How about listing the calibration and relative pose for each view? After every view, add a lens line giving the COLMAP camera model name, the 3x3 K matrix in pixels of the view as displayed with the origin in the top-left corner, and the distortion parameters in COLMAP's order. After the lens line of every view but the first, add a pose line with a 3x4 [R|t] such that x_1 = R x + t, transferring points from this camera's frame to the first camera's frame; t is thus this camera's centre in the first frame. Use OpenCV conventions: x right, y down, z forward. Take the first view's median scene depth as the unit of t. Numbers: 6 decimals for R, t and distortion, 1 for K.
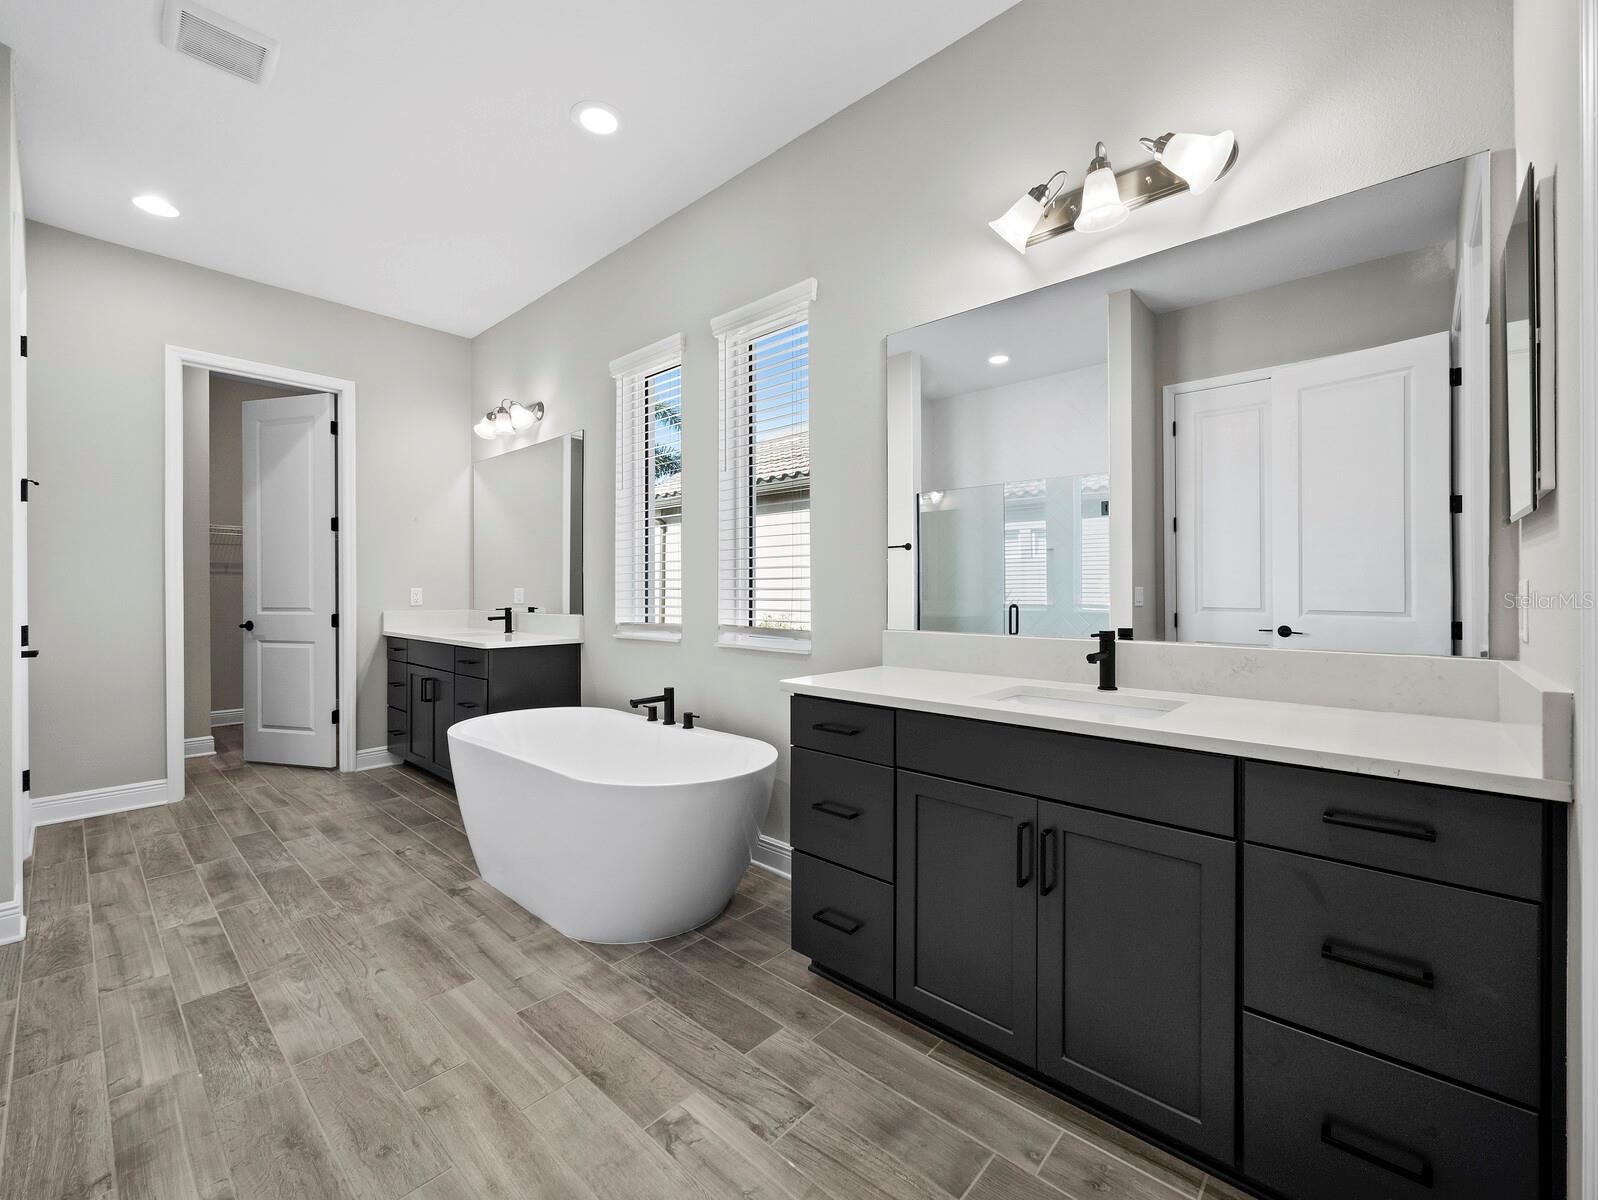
lens RADIAL K [[671.5, 0, 810.1], [0, 671.5, 592.7], [0, 0, 1]] dist [0.000131, 0.000154]
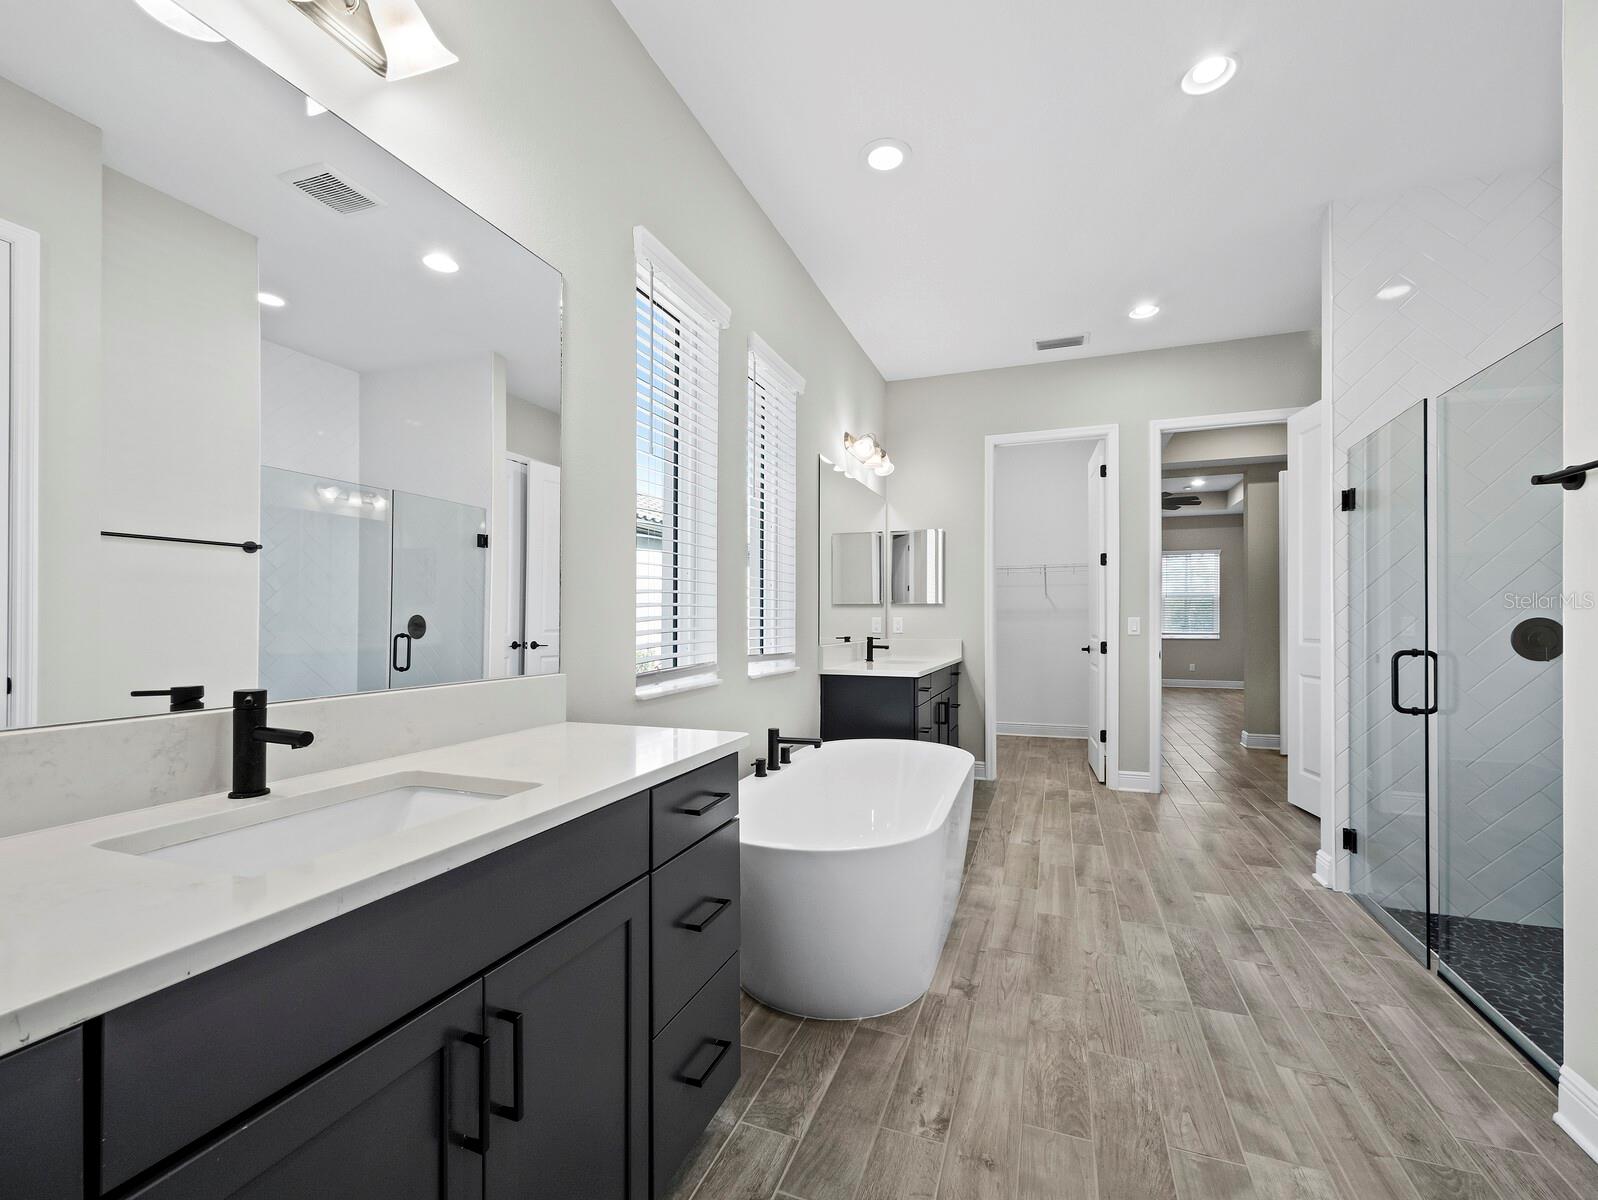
lens RADIAL K [[671.5, 0, 796.9], [0, 671.5, 601.1], [0, 0, 1]] dist [0.000131, 0.000154]
pose [[-0.352434, 0.027801, 0.935424, -1.221253], [0.002319, 0.999582, -0.028834, -0.003177], [-0.935834, -0.007993, -0.352351, 1.474291]]
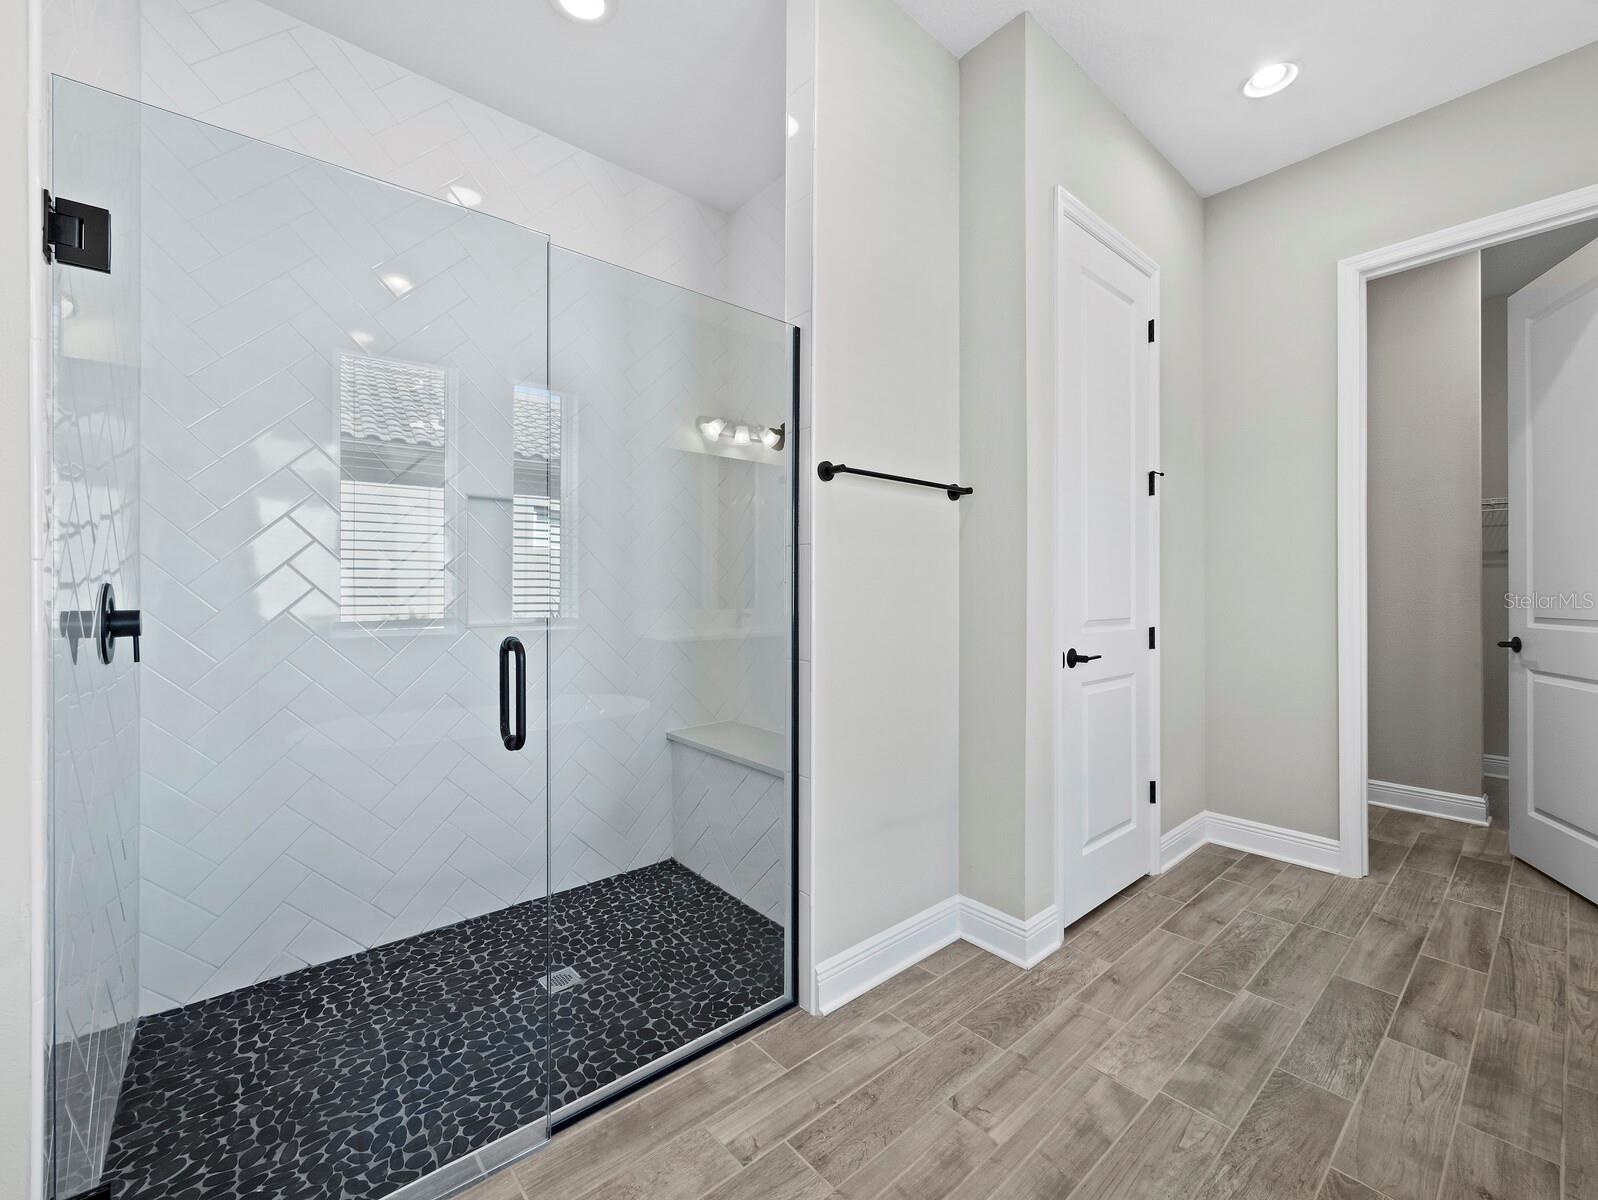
lens RADIAL K [[671.5, 0, 792.9], [0, 671.5, 582.4], [0, 0, 1]] dist [0.000131, 0.000154]
pose [[-0.134184, -0.003172, -0.990951, -0.188236], [-0.007954, 0.999966, -0.002123, -0.005490], [0.990925, 0.007597, -0.134205, 0.687093]]
